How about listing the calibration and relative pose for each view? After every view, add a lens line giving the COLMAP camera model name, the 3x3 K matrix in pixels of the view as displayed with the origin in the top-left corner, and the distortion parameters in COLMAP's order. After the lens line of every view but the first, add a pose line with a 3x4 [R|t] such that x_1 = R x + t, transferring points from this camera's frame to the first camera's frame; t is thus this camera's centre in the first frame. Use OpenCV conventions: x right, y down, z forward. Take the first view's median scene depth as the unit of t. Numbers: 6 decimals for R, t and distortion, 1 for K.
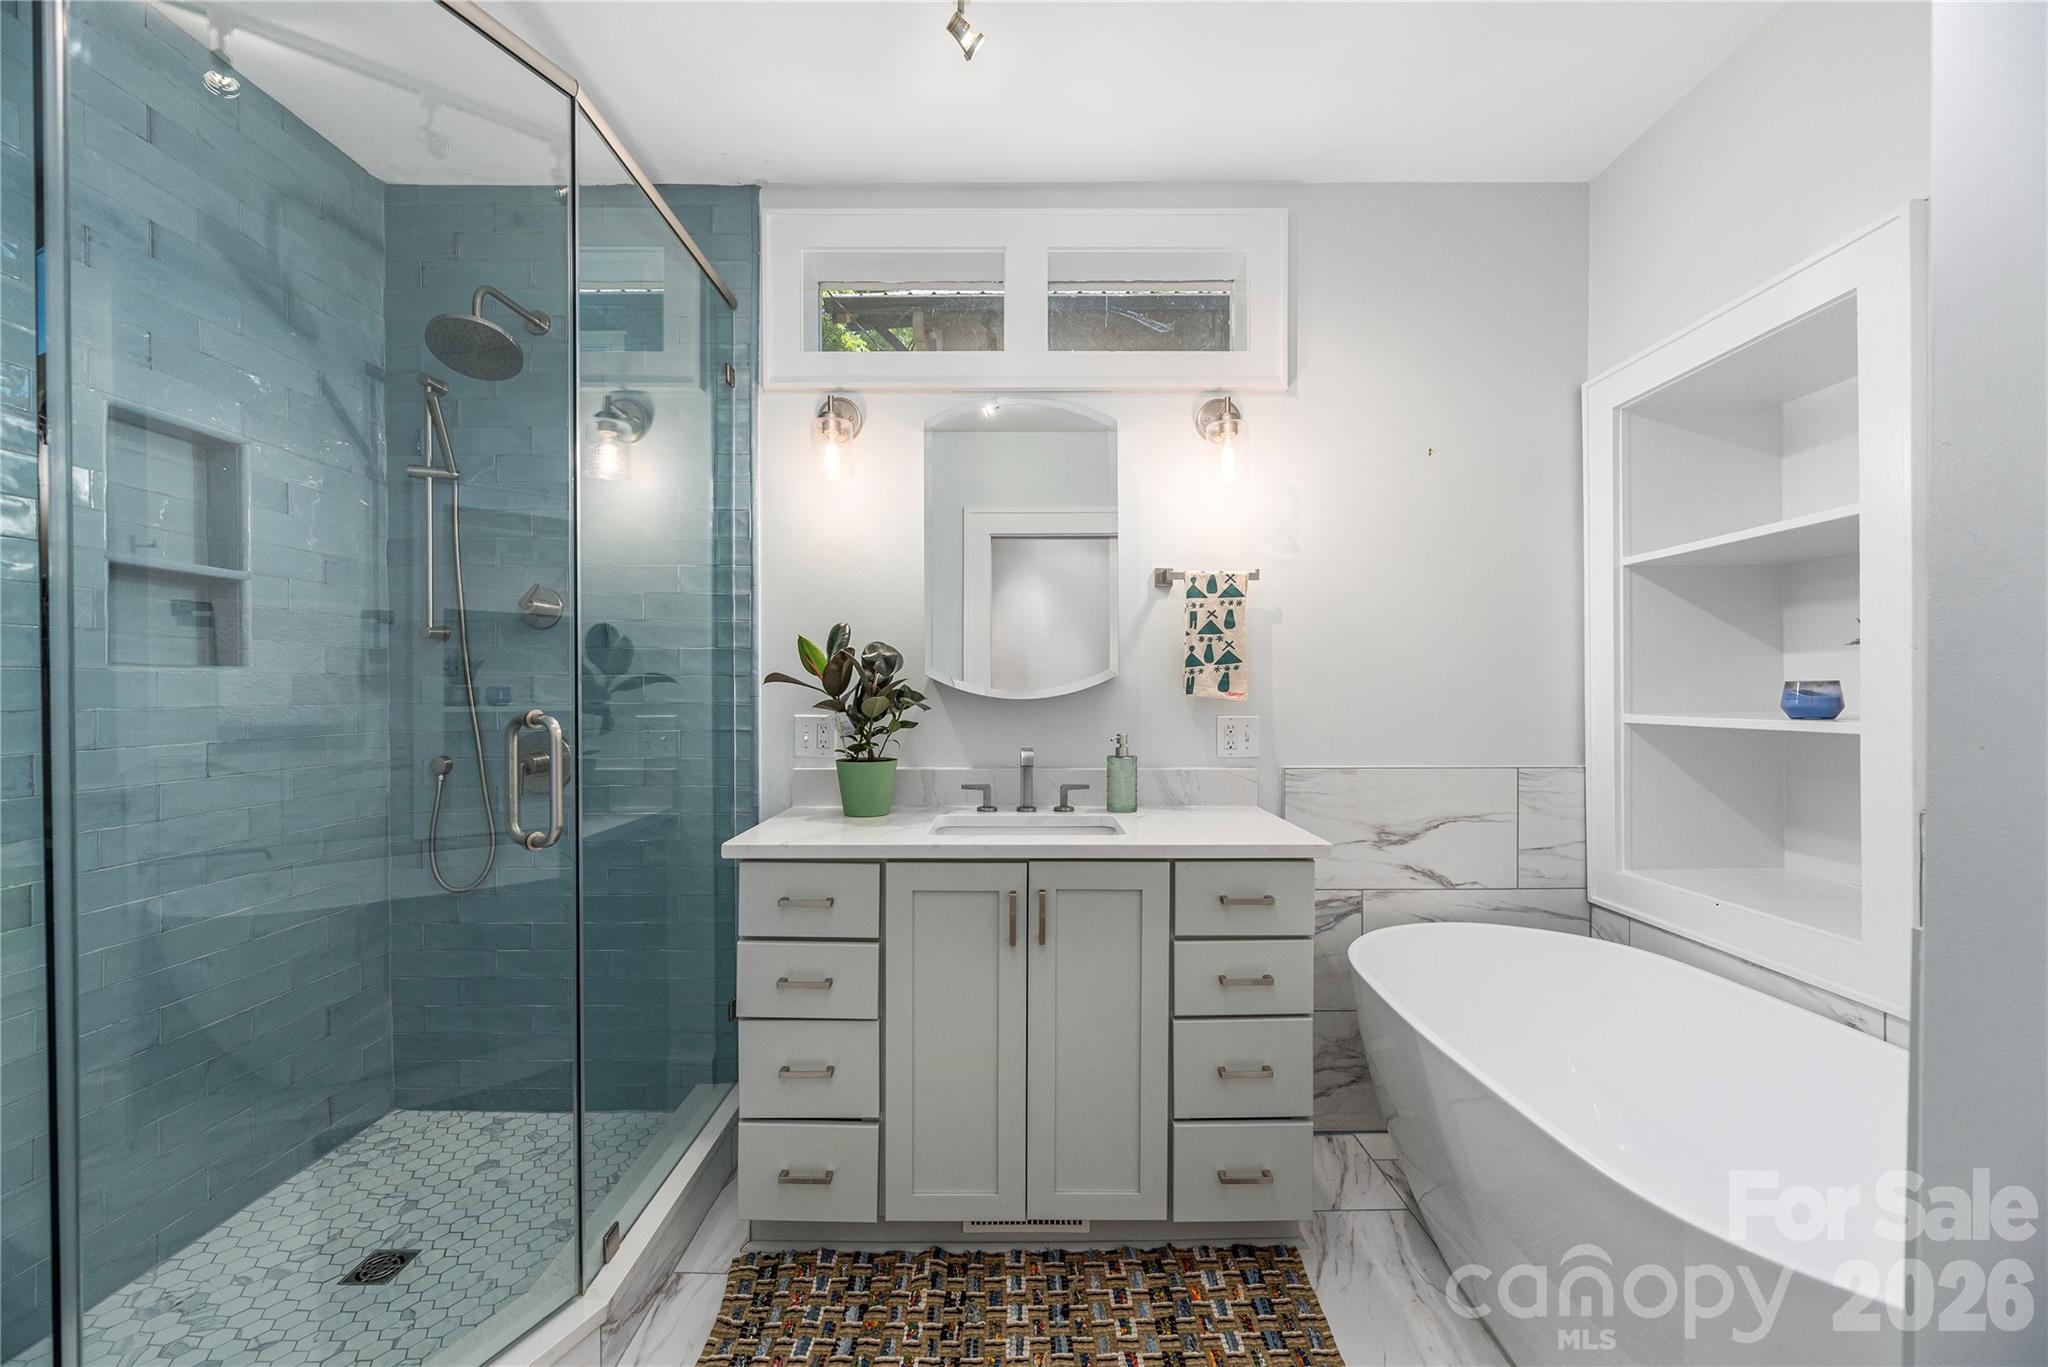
lens RADIAL K [[833.3, 0, 1013.8], [0, 833.3, 690.4], [0, 0, 1]] dist [-0.003882, 0.000472]
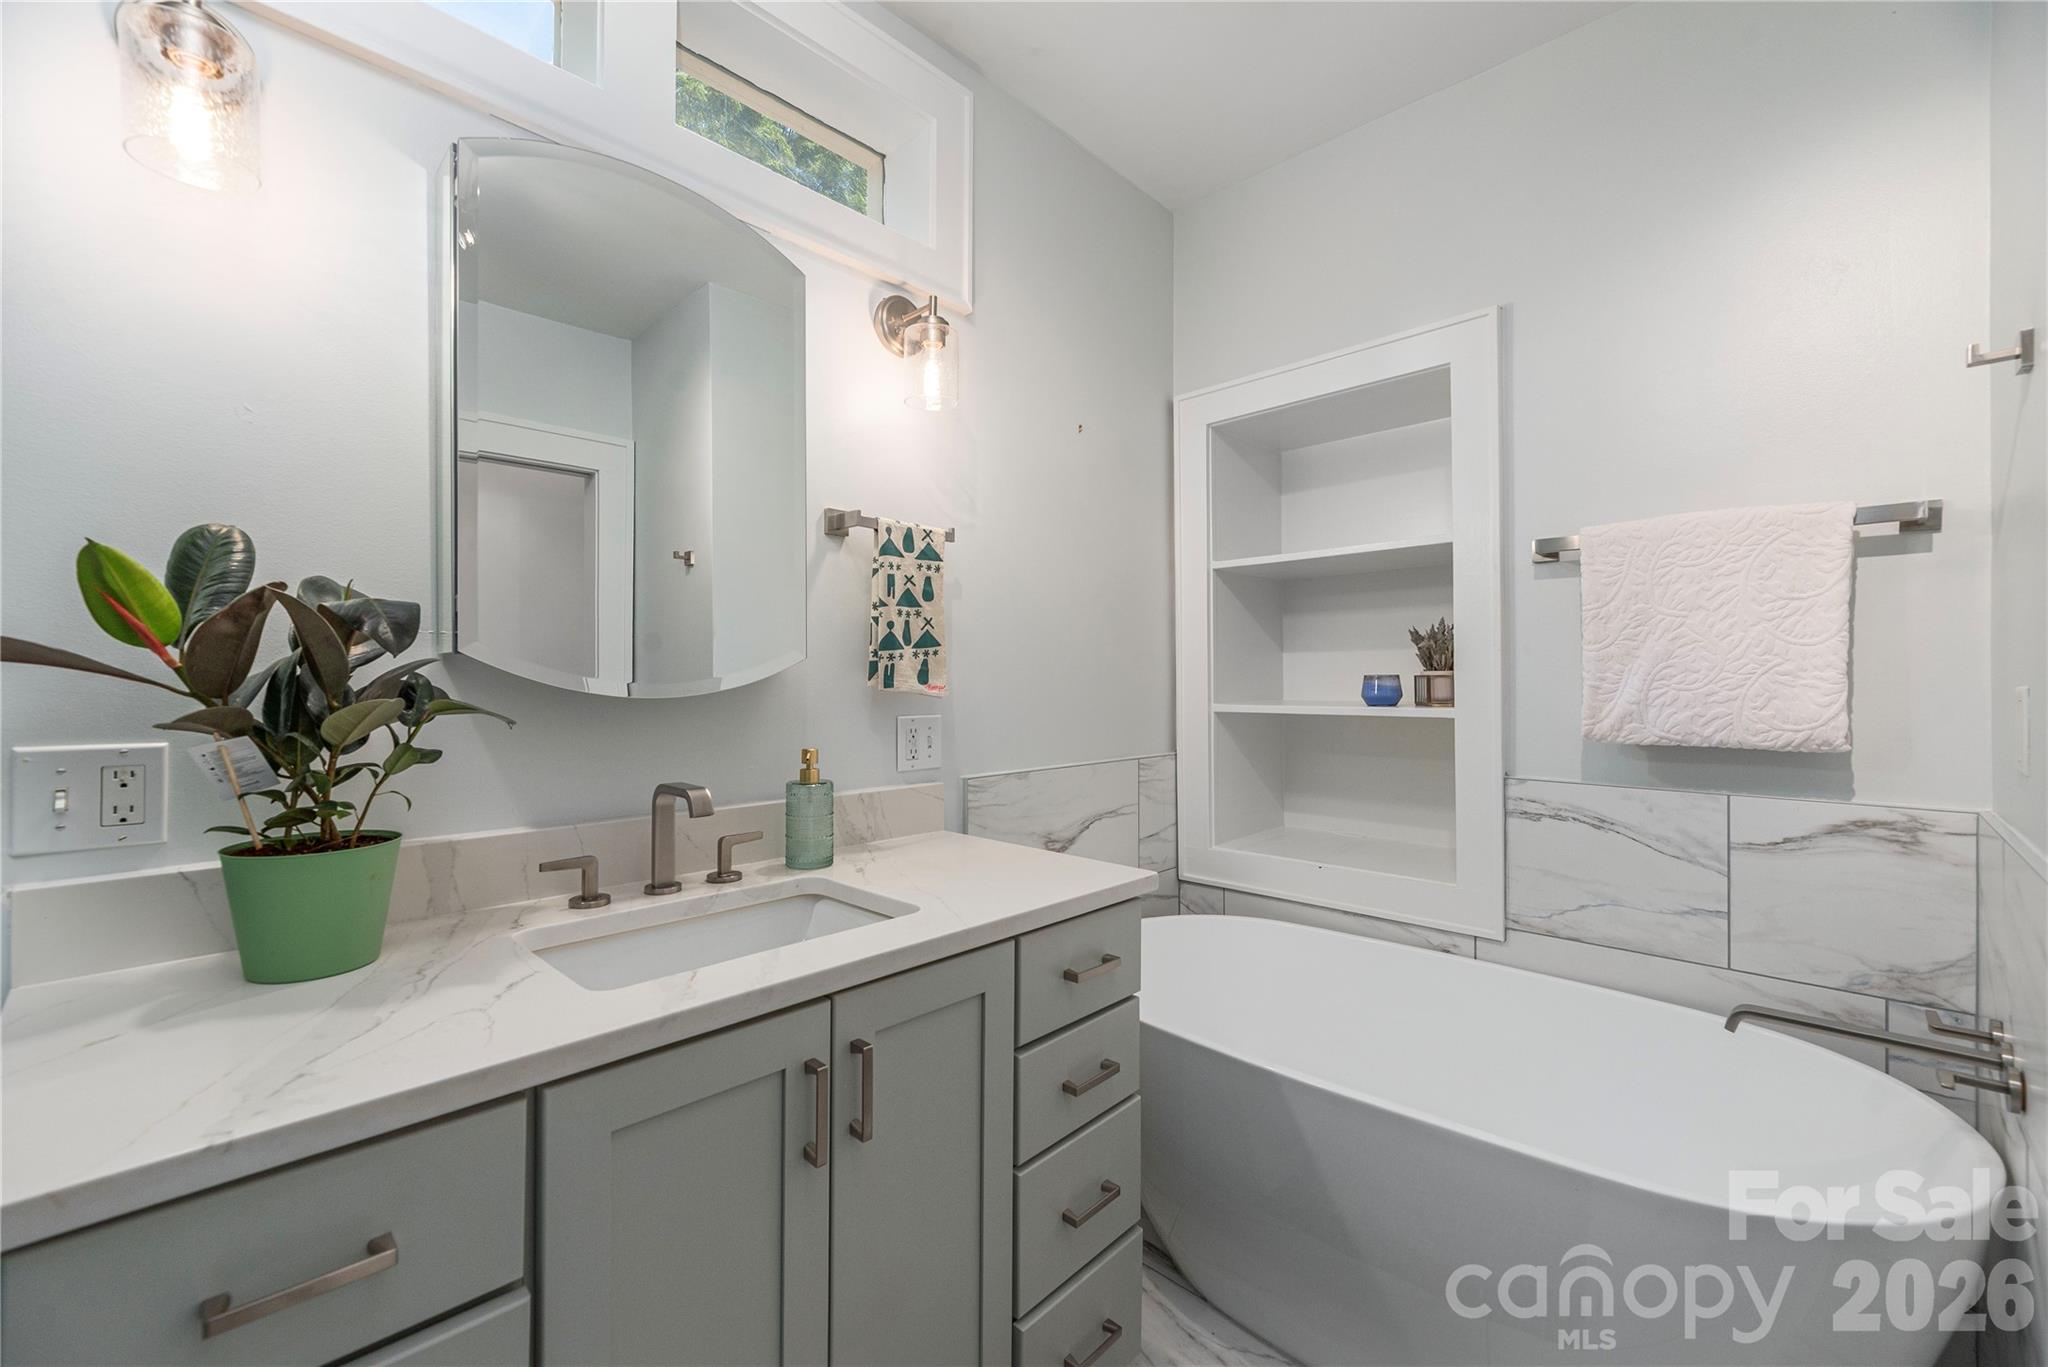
lens RADIAL K [[833.3, 0, 1030.3], [0, 833.3, 671.5], [0, 0, 1]] dist [-0.003882, 0.000472]
pose [[0.683659, 0.008732, 0.729749, -0.234345], [-0.000467, 0.999933, -0.011527, -0.001406], [-0.729802, 0.007540, 0.683617, 0.419778]]
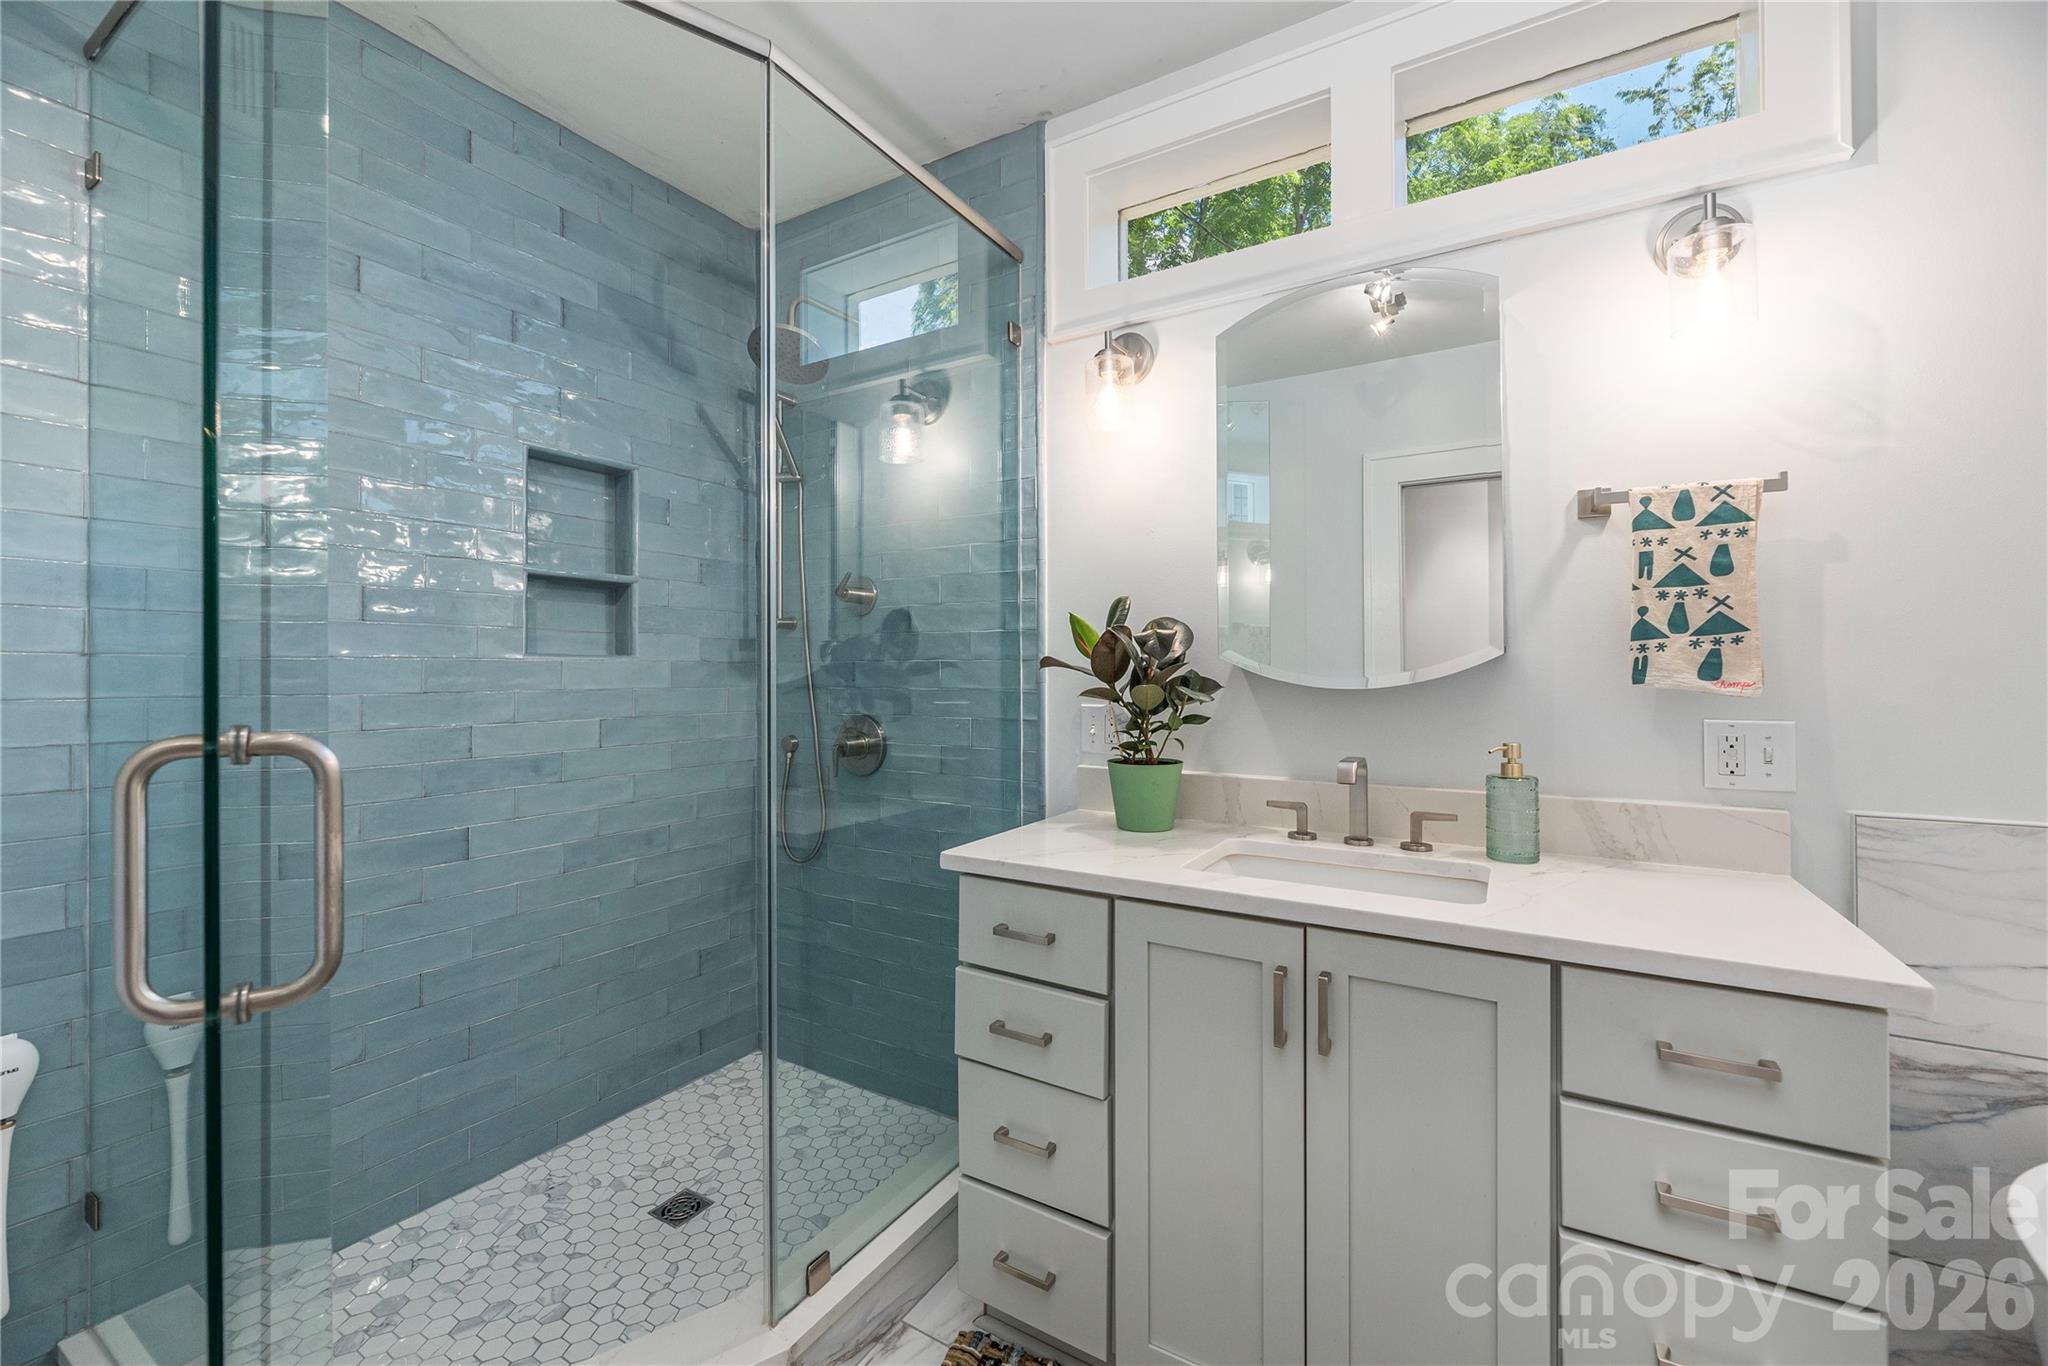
lens RADIAL K [[833.3, 0, 1002.5], [0, 833.3, 658.9], [0, 0, 1]] dist [-0.003882, 0.000472]
pose [[0.853017, -0.008113, -0.521820, 0.130641], [-0.000447, 0.999867, -0.016275, -0.004032], [0.521882, 0.014116, 0.852901, 0.221332]]
